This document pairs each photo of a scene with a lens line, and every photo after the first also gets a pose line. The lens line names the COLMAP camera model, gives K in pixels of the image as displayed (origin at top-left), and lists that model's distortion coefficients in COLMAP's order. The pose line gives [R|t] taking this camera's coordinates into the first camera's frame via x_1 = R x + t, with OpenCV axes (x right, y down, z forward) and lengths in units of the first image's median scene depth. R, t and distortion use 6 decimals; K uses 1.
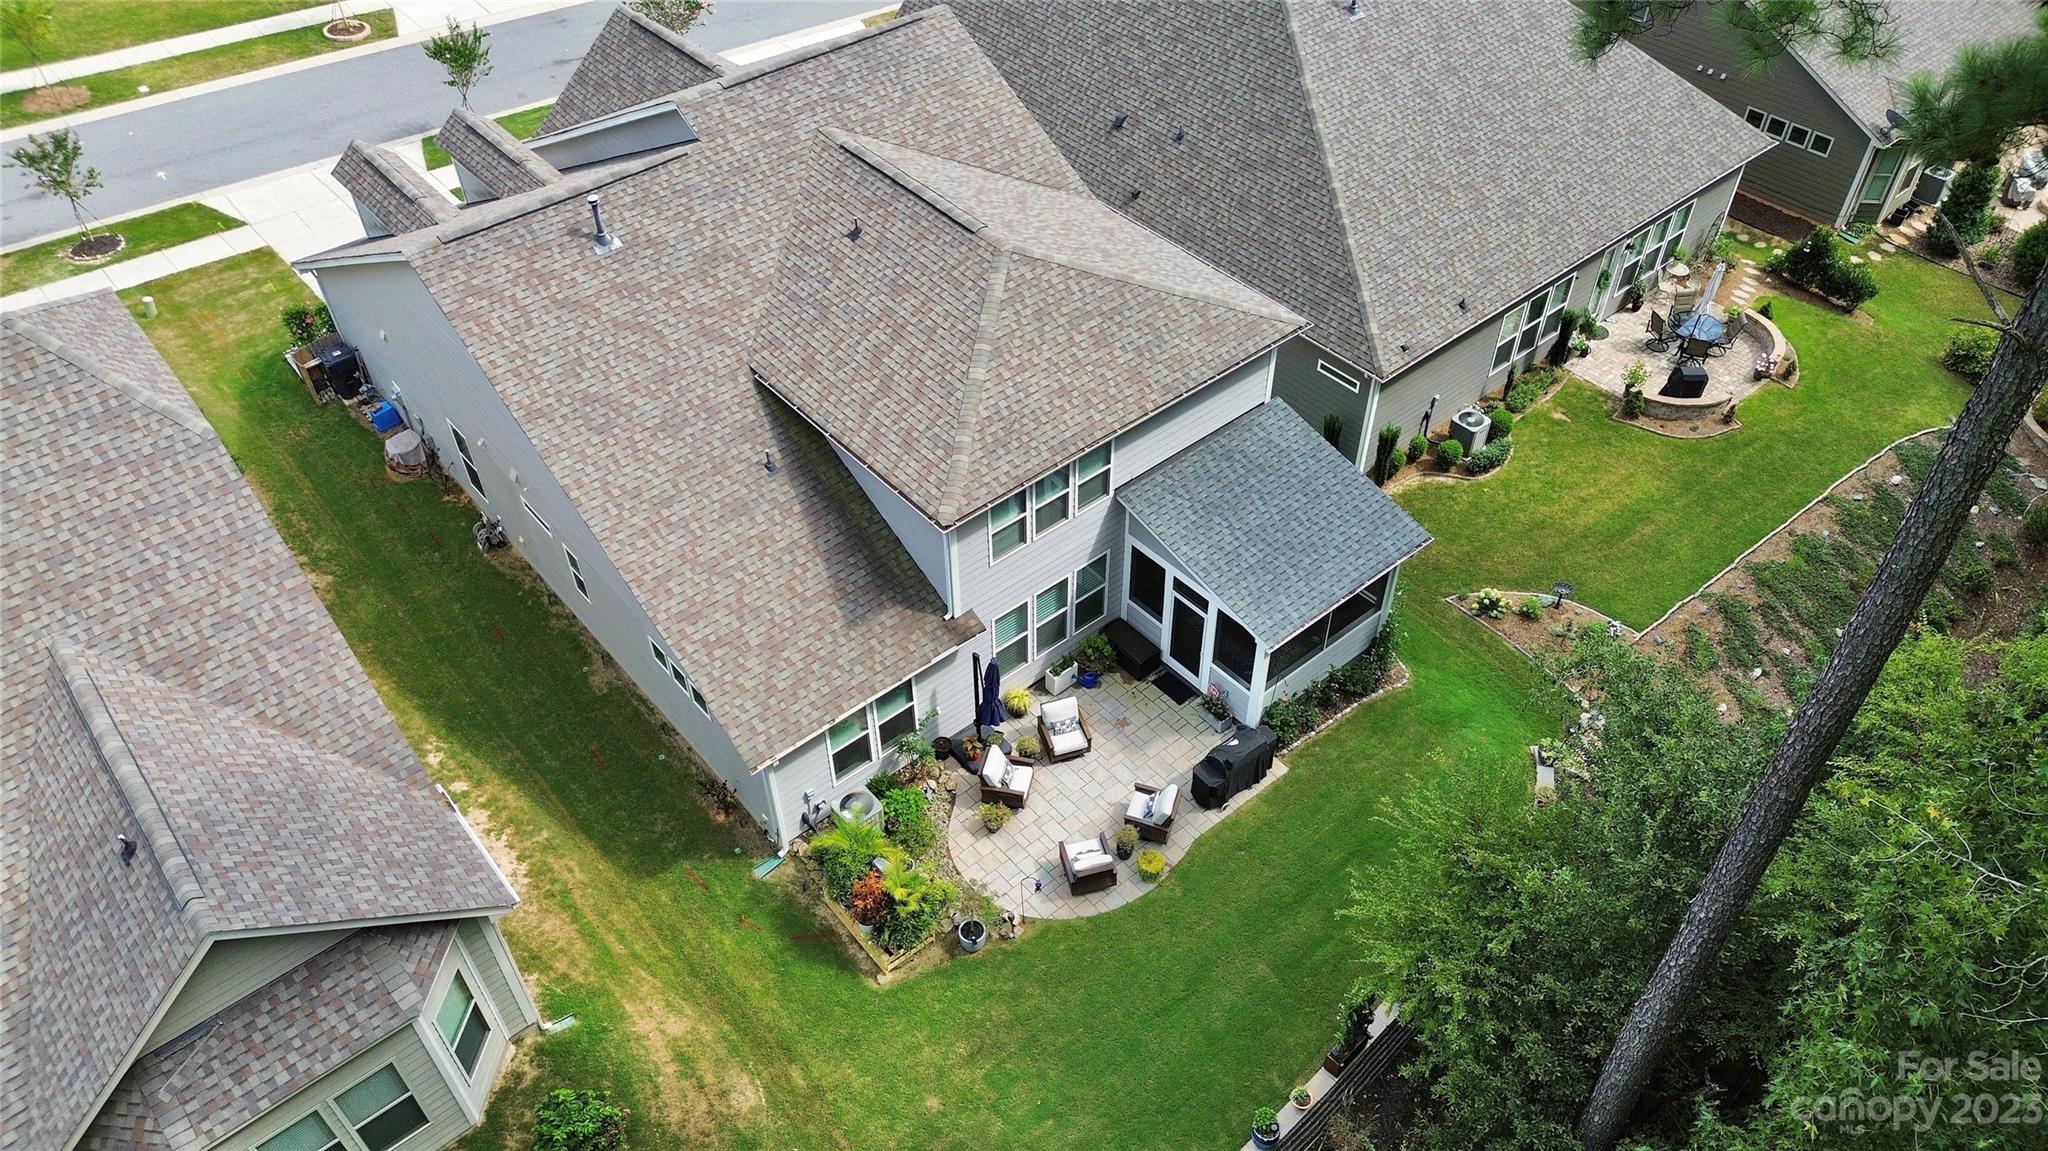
lens RADIAL K [[1451.5, 0, 1024.0], [0, 1451.5, 575.5], [0, 0, 1]] dist [0.074606, -0.076302]
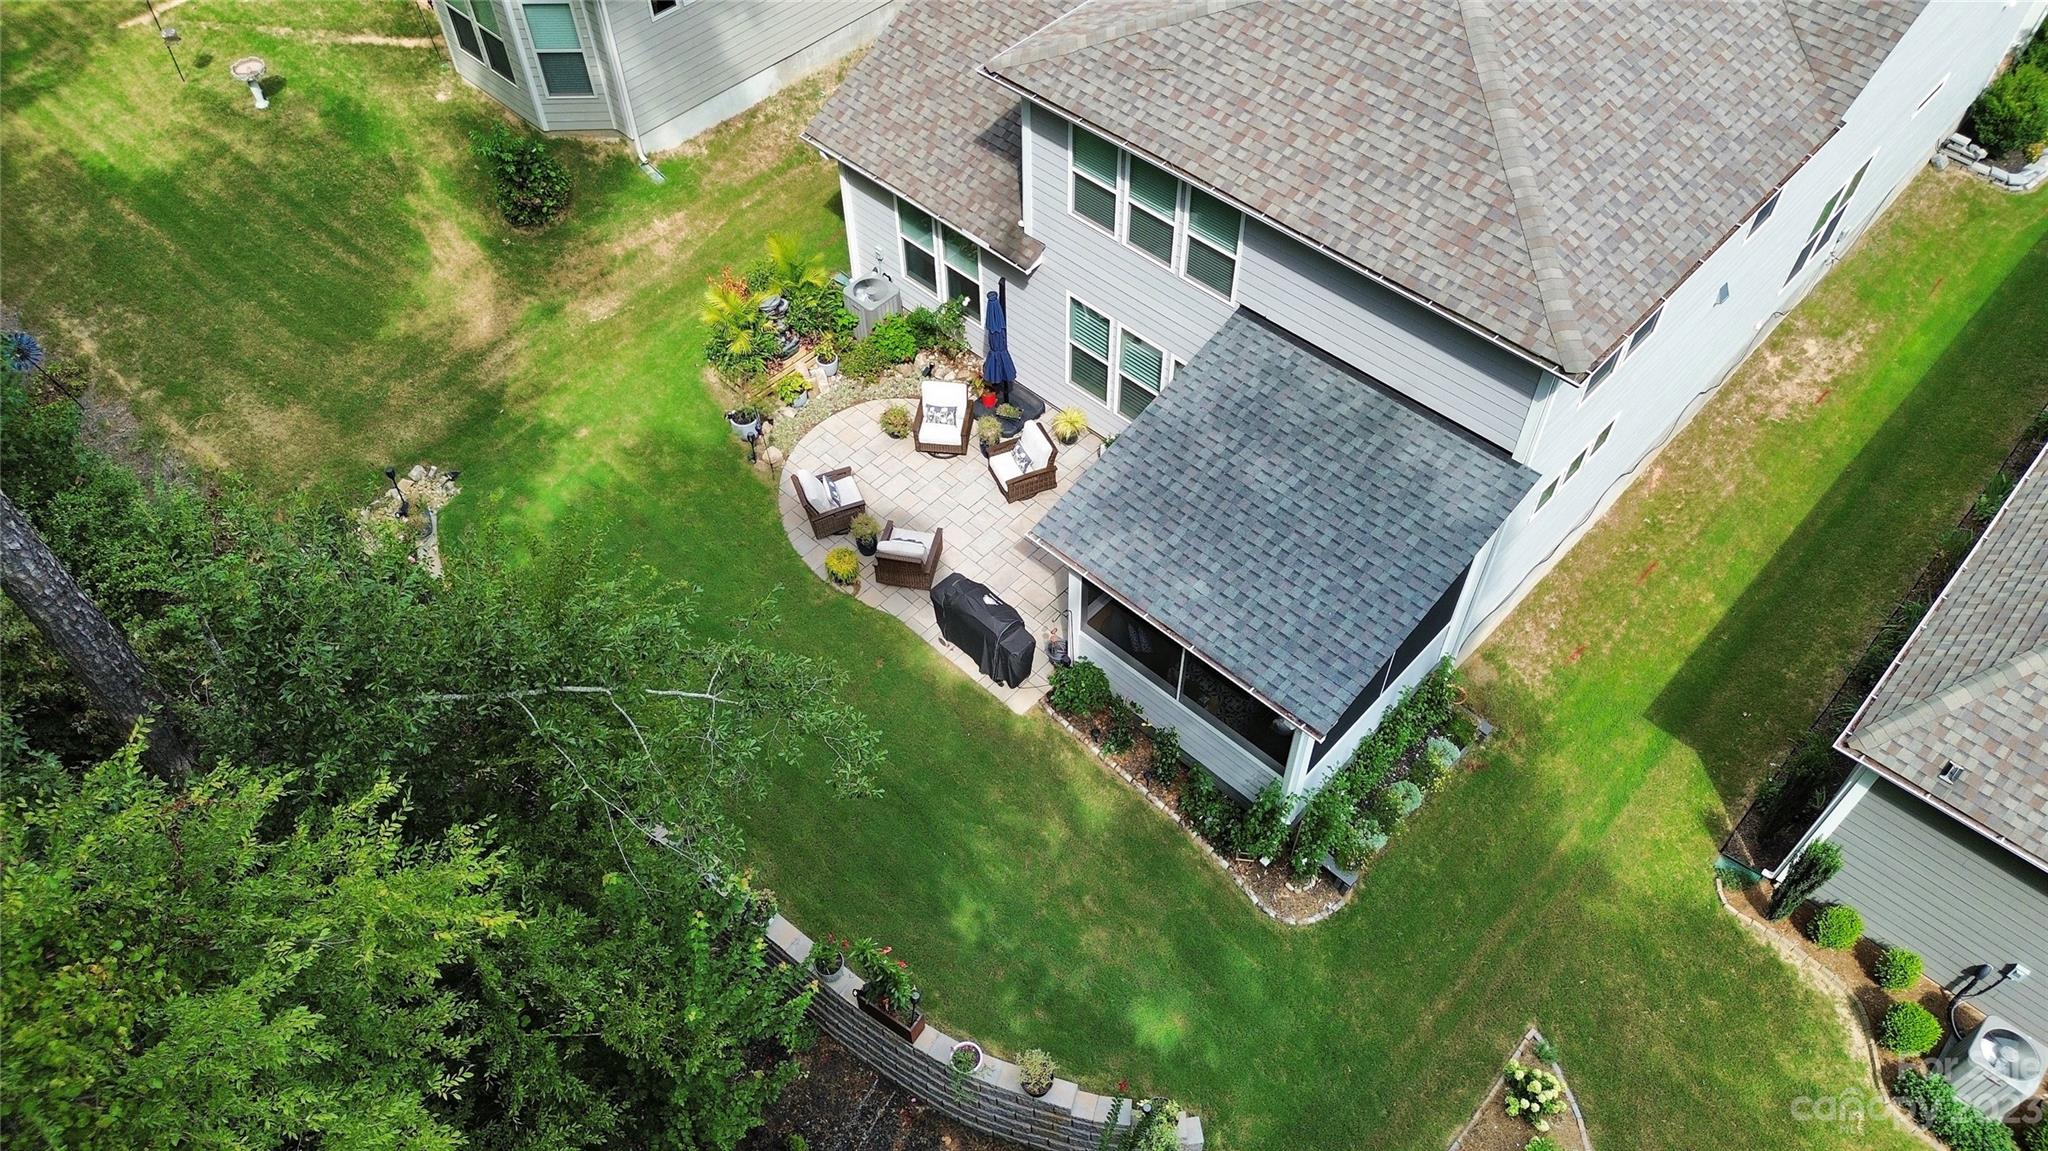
lens RADIAL K [[1451.5, 0, 1024.0], [0, 1451.5, 575.5], [0, 0, 1]] dist [0.074606, -0.076302]
pose [[0.116560, 0.776741, -0.618940, 0.537865], [-0.688400, 0.512389, 0.513384, -0.257319], [0.715904, 0.366239, 0.594433, 0.507592]]
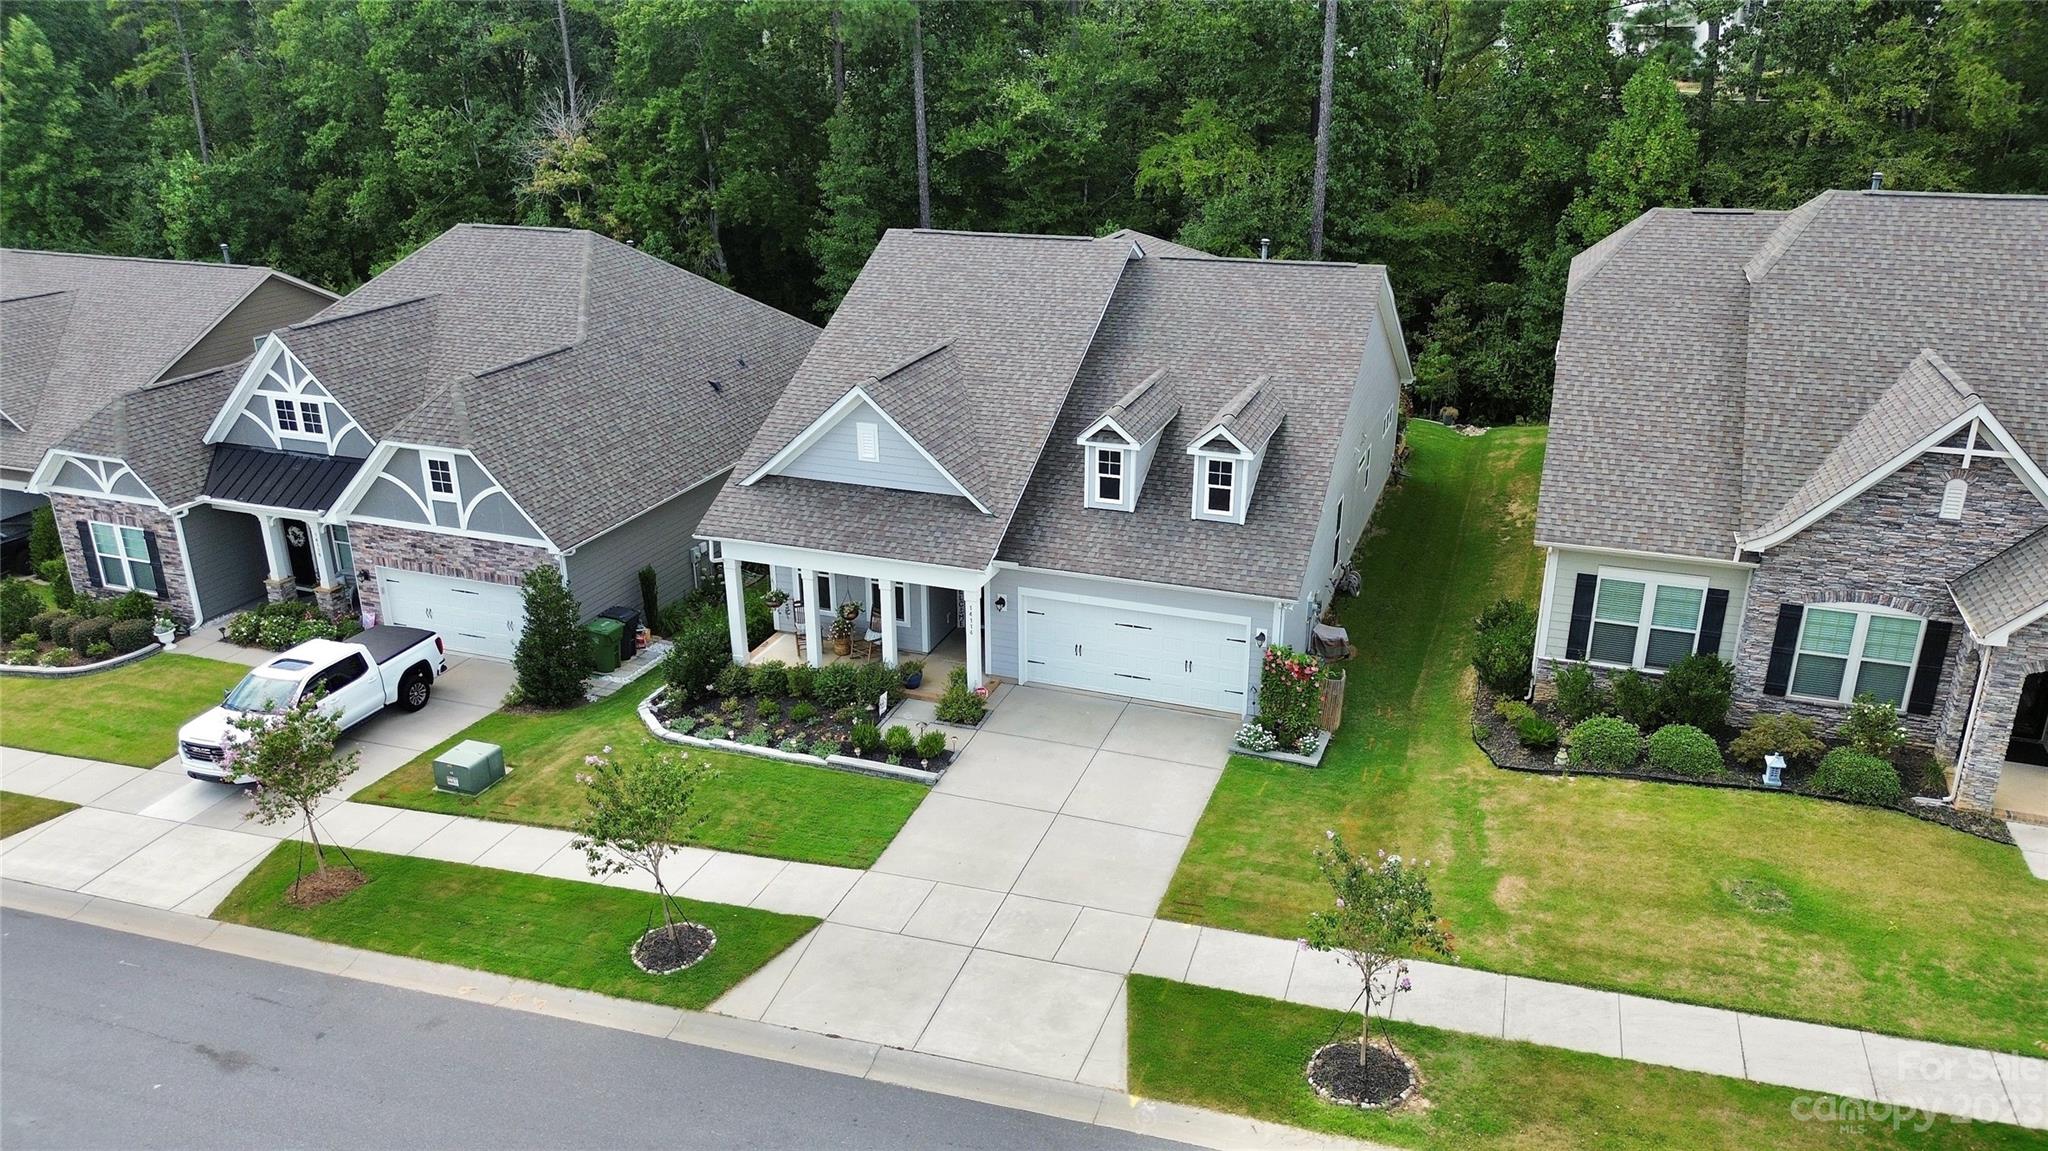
lens RADIAL K [[1451.5, 0, 1024.0], [0, 1451.5, 575.5], [0, 0, 1]] dist [0.074606, -0.076302]
pose [[-0.492827, -0.300825, 0.816471, -1.286633], [0.613817, 0.544876, 0.571261, -0.925912], [-0.616725, 0.782697, -0.083878, 1.362396]]
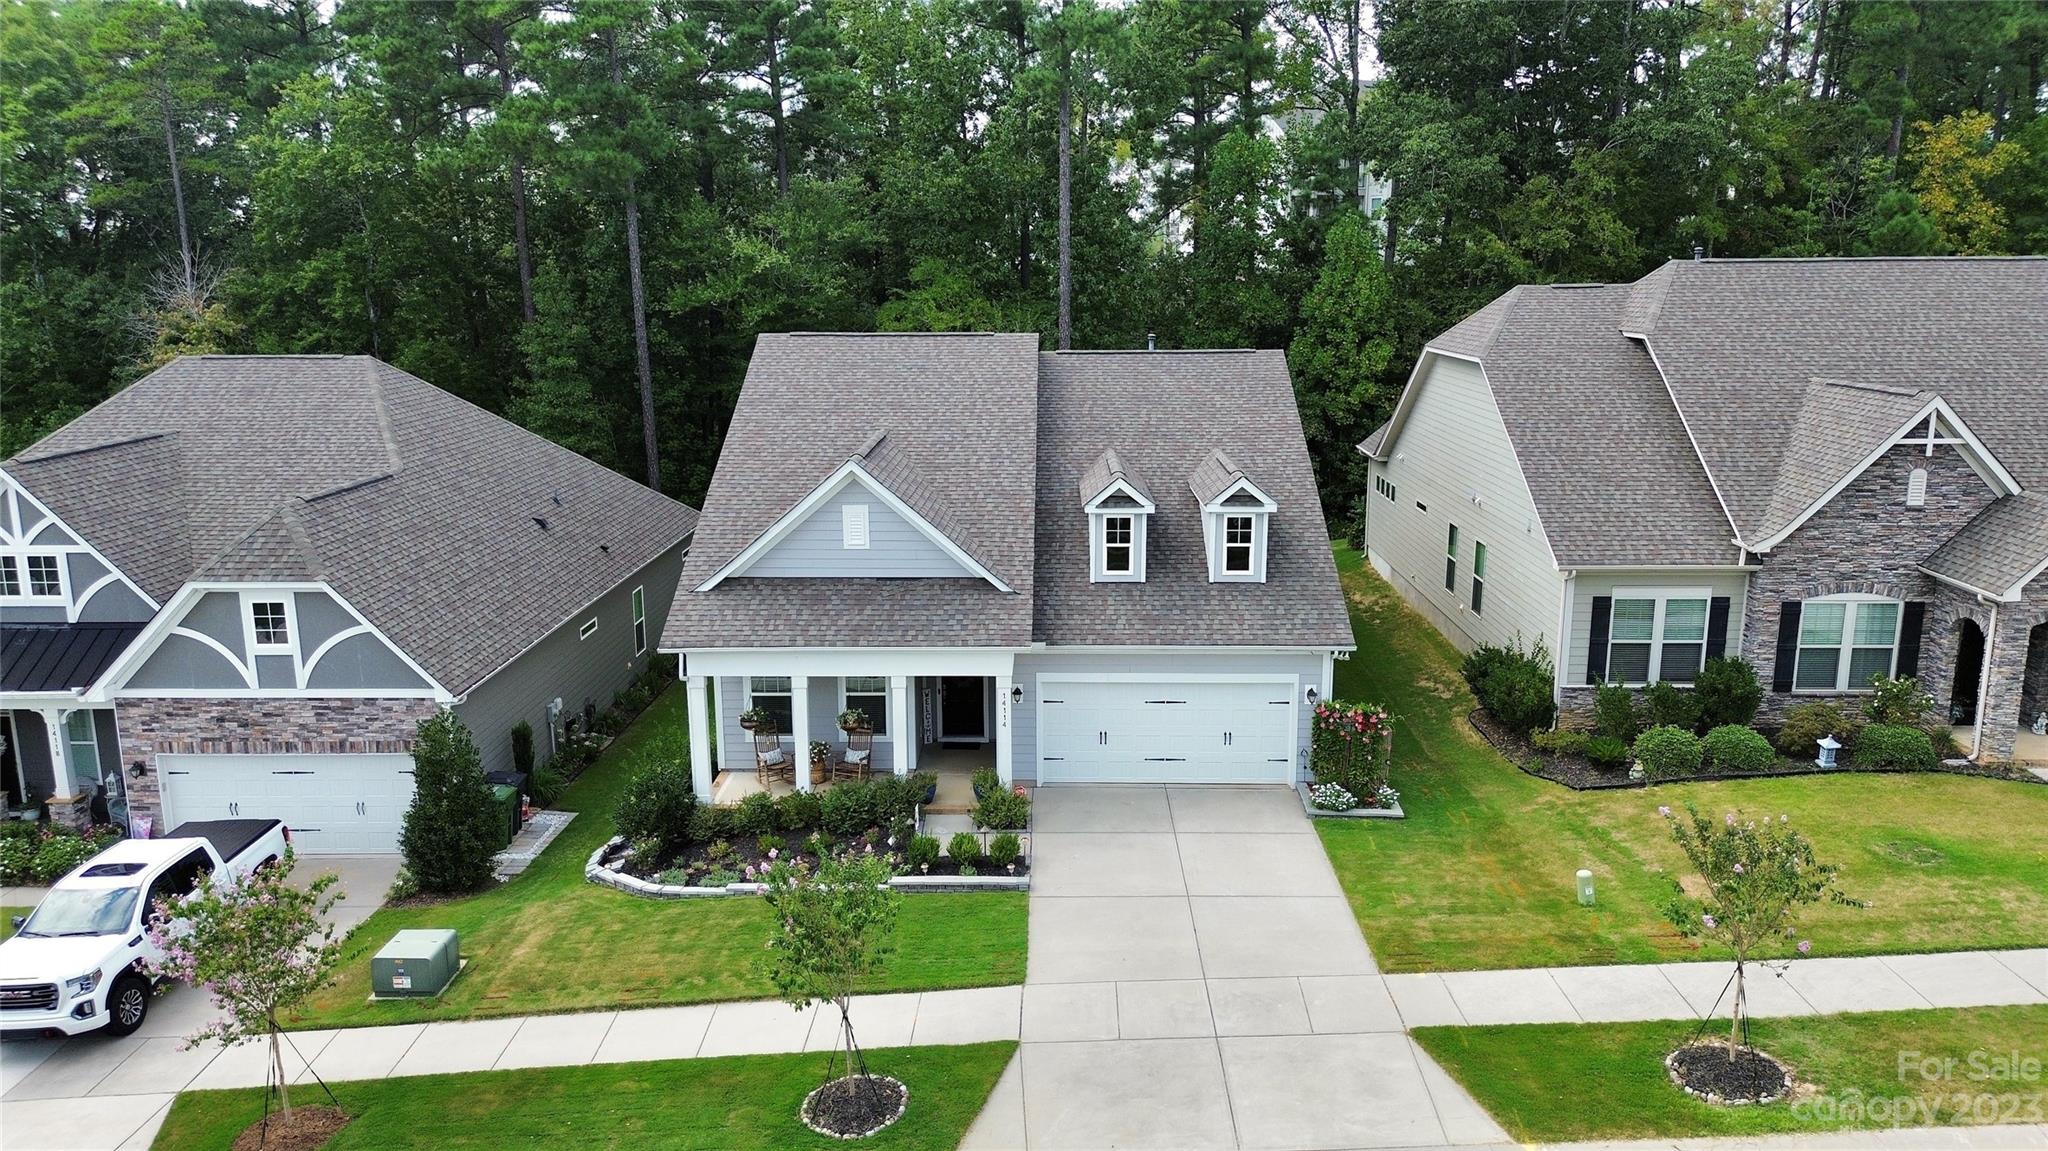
lens RADIAL K [[1451.5, 0, 1024.0], [0, 1451.5, 575.5], [0, 0, 1]] dist [0.074606, -0.076302]
pose [[-0.749129, -0.125179, 0.650490, -1.030988], [0.470950, 0.589928, 0.655889, -0.989777], [-0.465846, 0.797693, -0.382979, 1.602559]]
